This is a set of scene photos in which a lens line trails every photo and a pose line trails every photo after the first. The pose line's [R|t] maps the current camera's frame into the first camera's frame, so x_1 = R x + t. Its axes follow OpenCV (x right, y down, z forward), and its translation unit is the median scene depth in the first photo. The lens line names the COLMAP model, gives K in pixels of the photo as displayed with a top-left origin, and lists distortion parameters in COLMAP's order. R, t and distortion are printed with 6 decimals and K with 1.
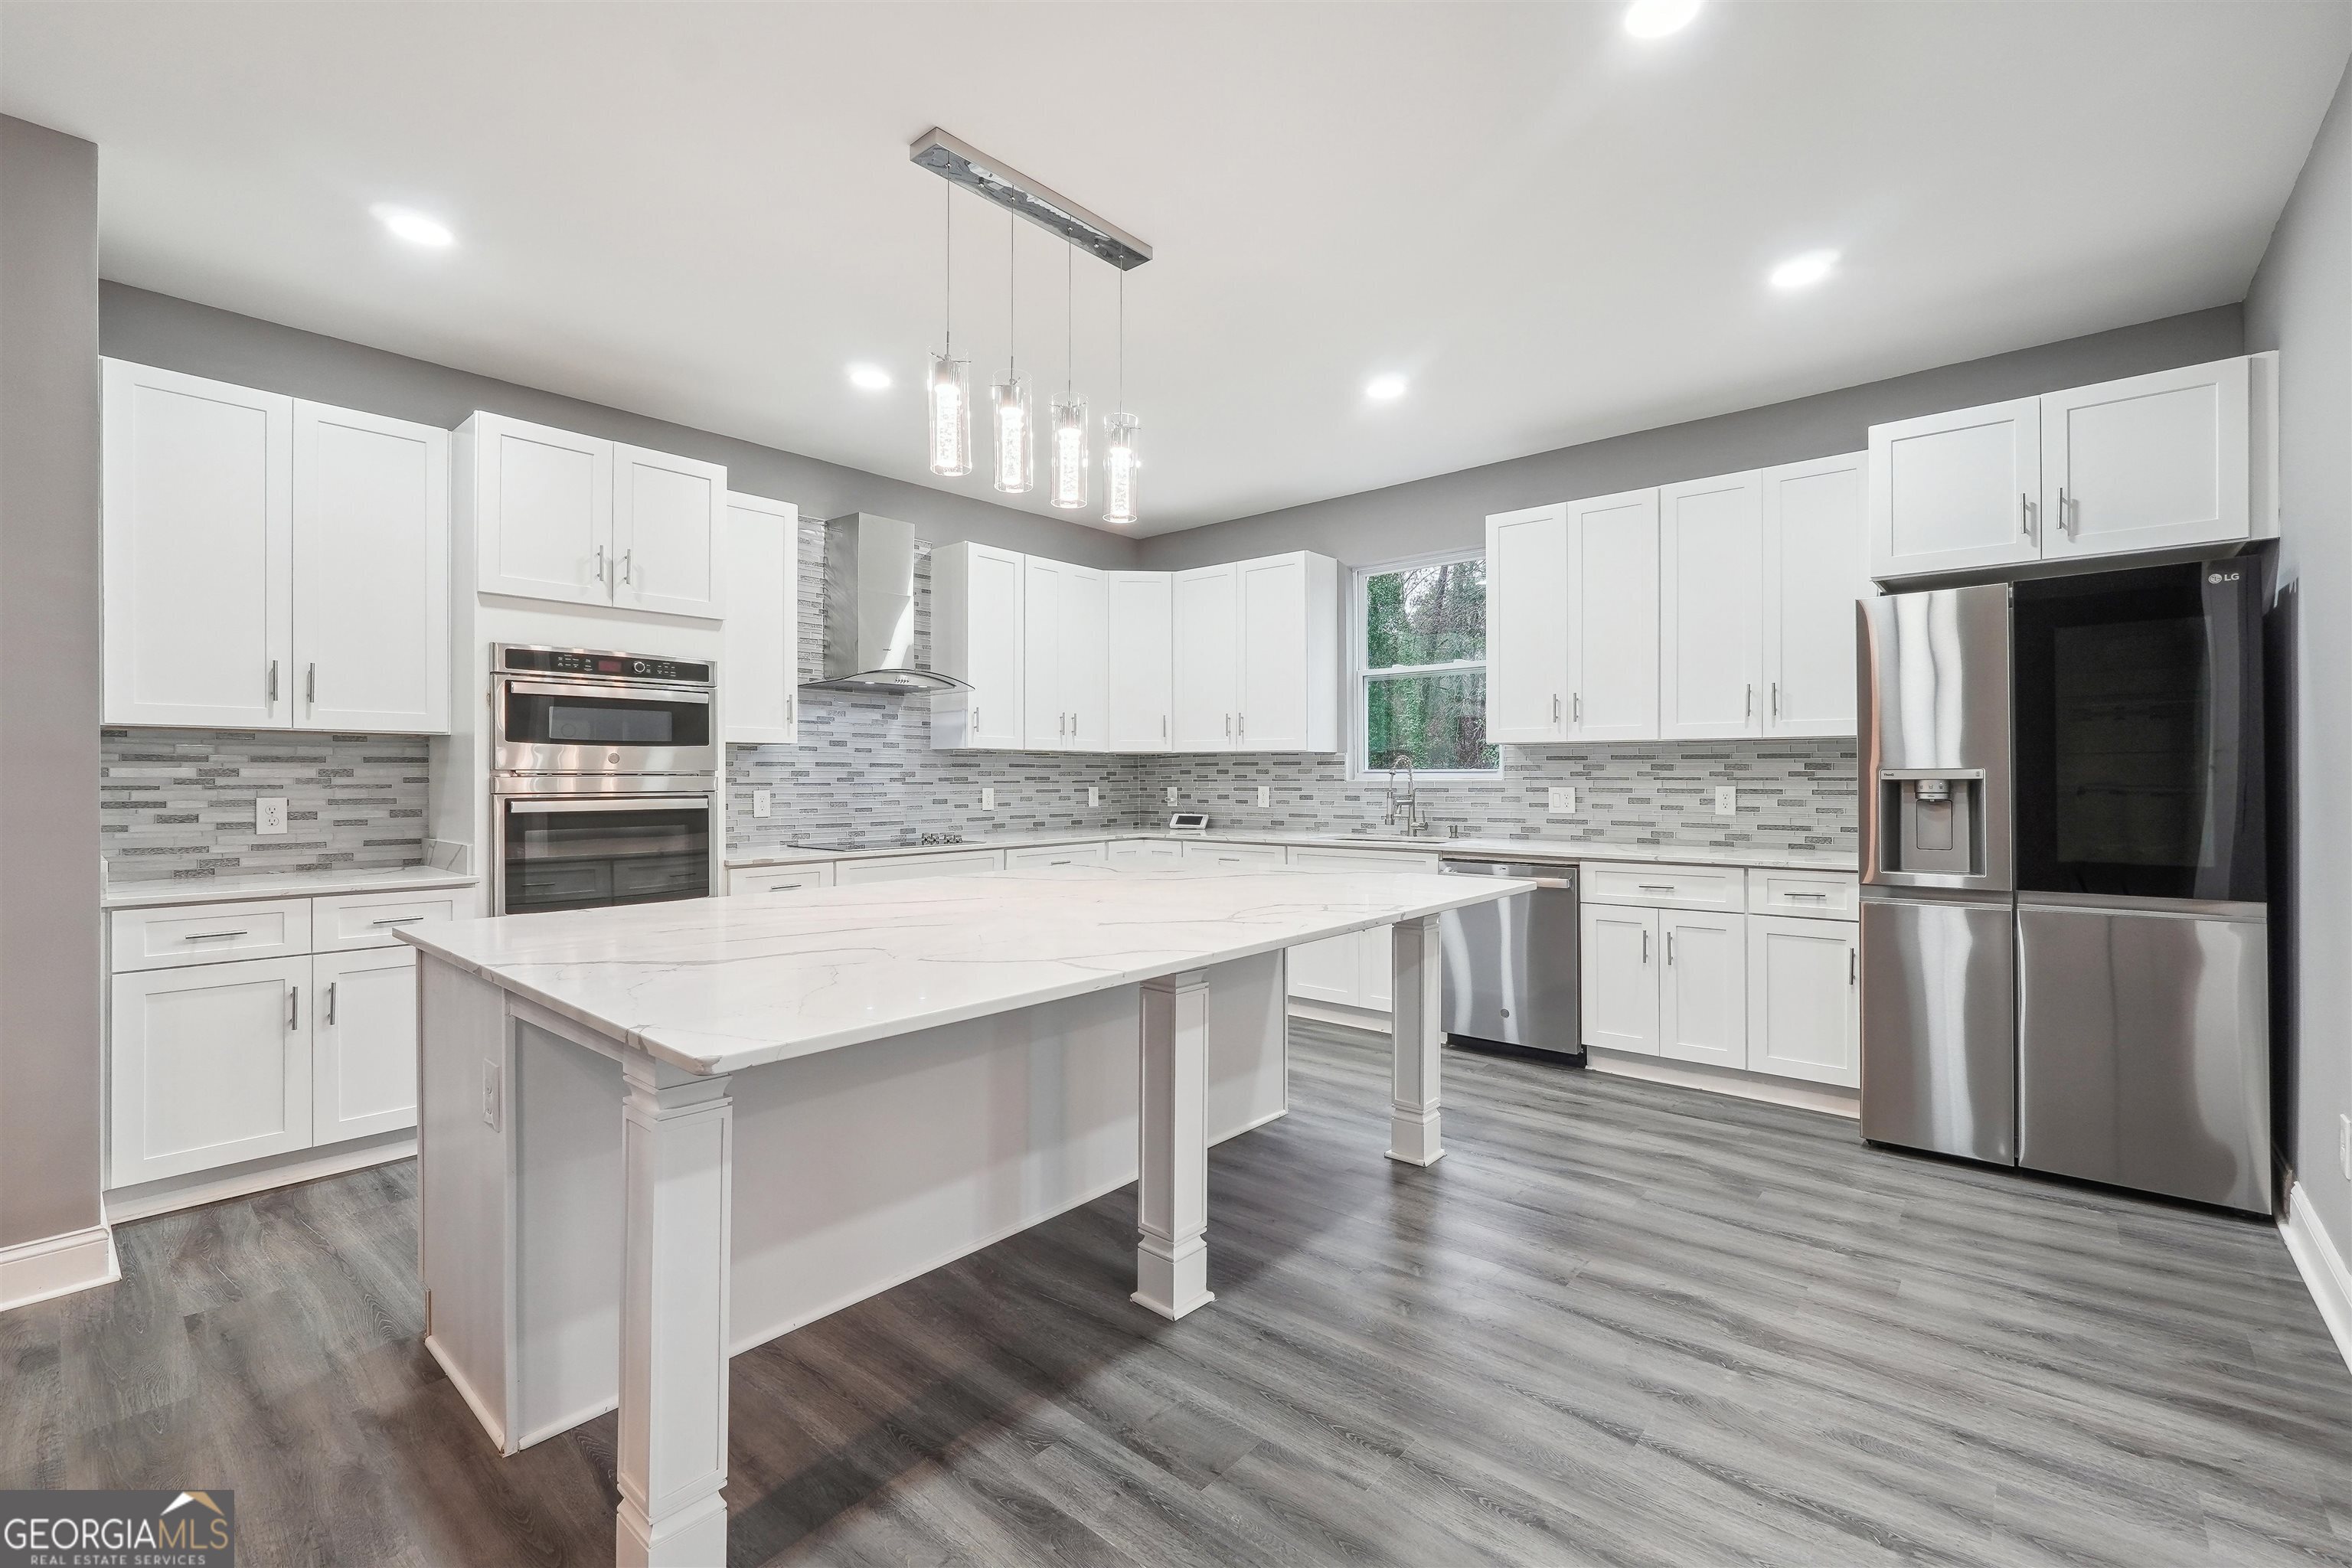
lens RADIAL K [[1013.2, 0, 1207.6], [0, 1013.2, 776.0], [0, 0, 1]] dist [-0.013900, 0.004236]
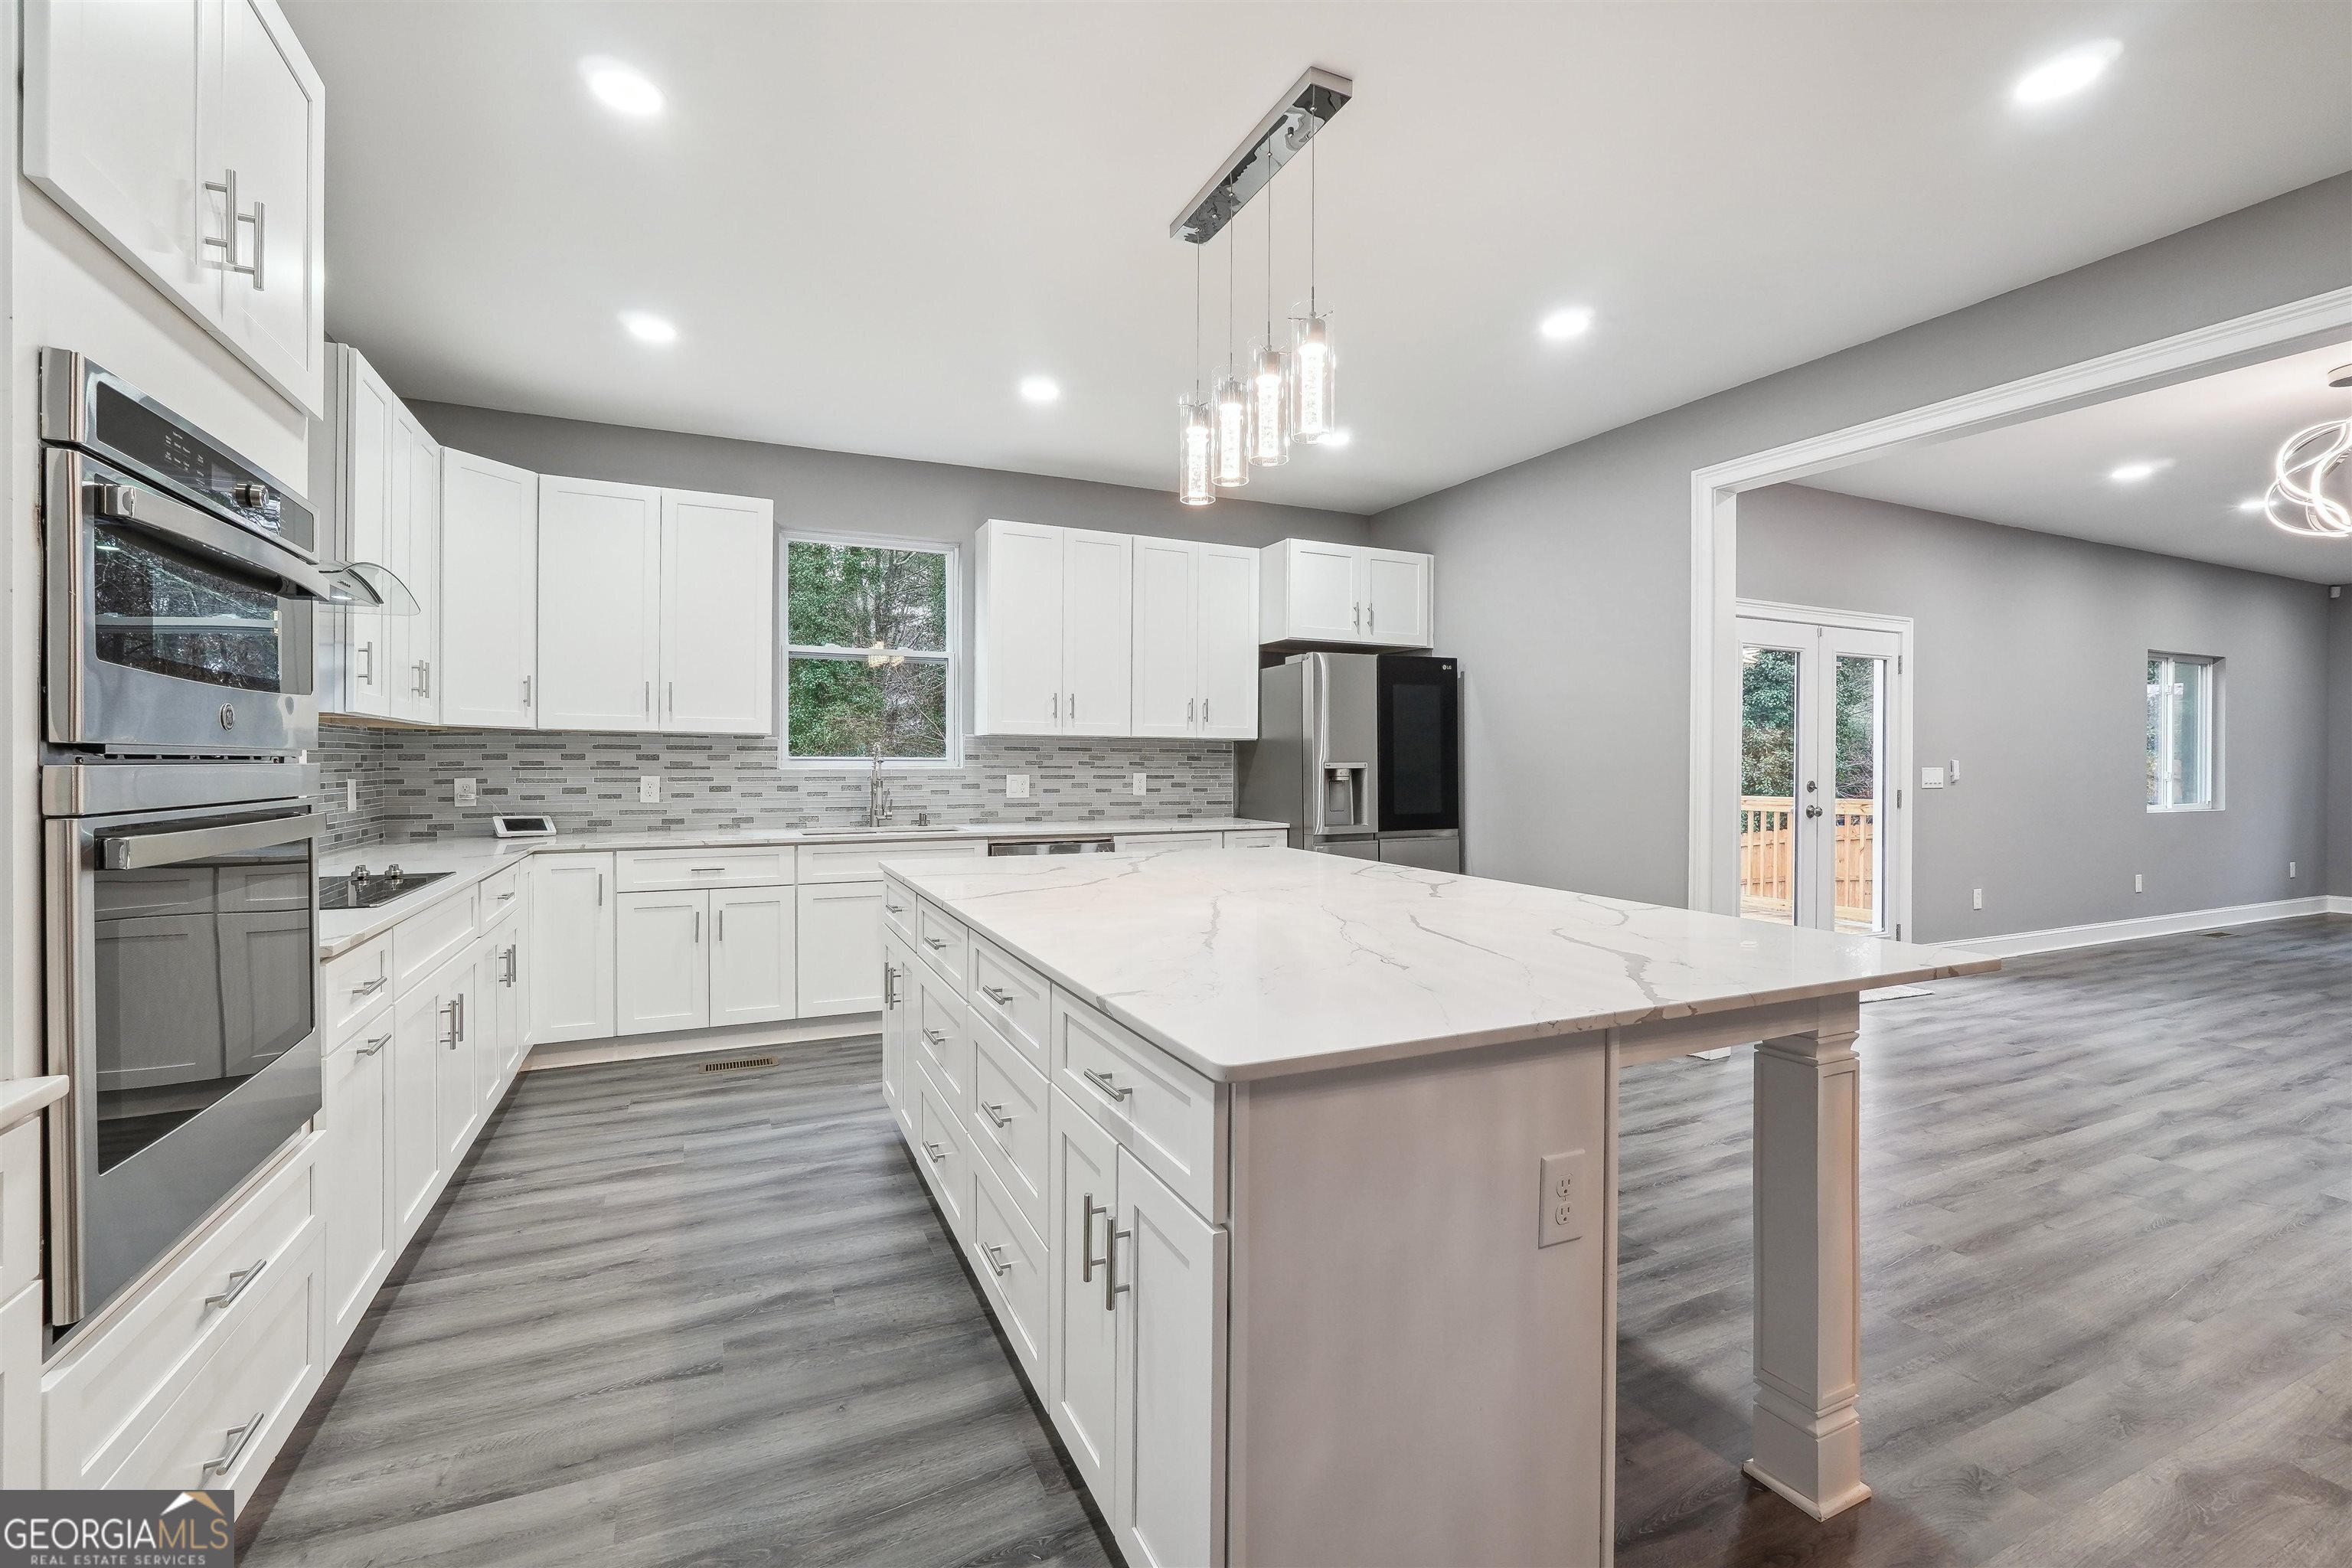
lens RADIAL K [[1013.2, 0, 1172.9], [0, 1013.2, 763.9], [0, 0, 1]] dist [-0.013900, 0.004236]
pose [[0.419360, 0.004130, 0.907811, -0.554626], [-0.004293, 0.999987, -0.002567, 0.001156], [-0.907810, -0.002821, 0.419372, 0.345854]]
